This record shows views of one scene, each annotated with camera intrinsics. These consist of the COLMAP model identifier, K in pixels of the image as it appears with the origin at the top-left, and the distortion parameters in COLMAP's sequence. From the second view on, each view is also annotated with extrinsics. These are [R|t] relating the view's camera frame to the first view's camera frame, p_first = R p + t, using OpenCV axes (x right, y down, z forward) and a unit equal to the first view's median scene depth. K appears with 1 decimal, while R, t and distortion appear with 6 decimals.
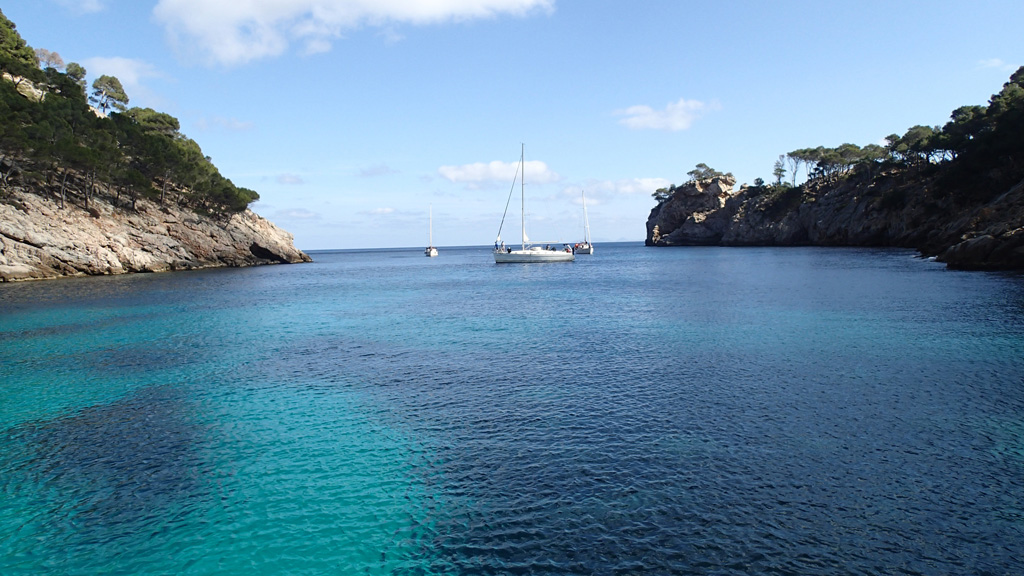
lens RADIAL K [[761.5, 0, 514.7], [0, 761.5, 283.7], [0, 0, 1]] dist [0.002302, -0.001123]
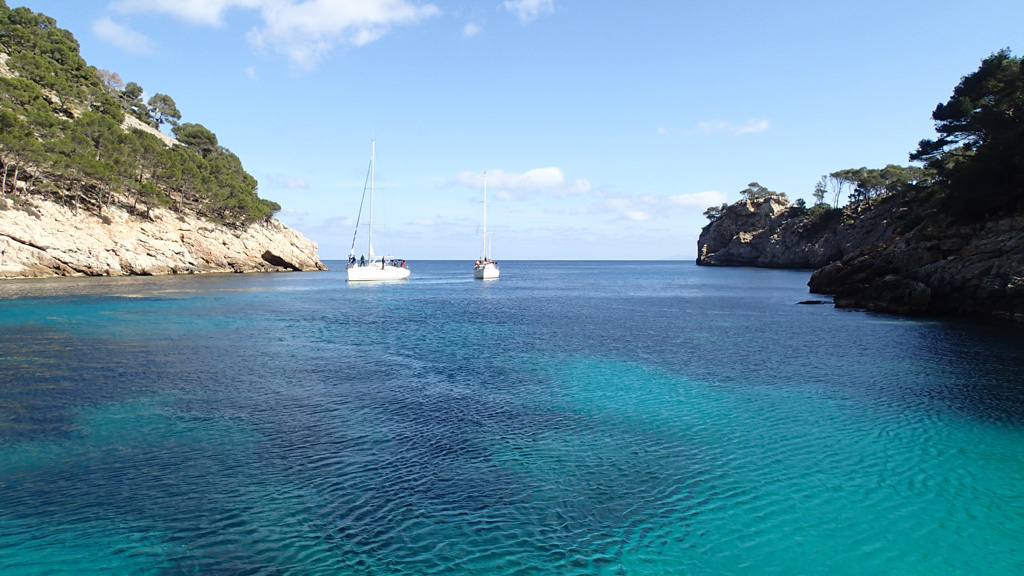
lens RADIAL K [[761.5, 0, 514.7], [0, 761.5, 283.7], [0, 0, 1]] dist [0.002302, -0.001123]
pose [[0.992652, 0.031438, -0.116846, 0.116789], [-0.033597, 0.999298, -0.016553, -0.001566], [0.116244, 0.020357, 0.993012, -0.017903]]
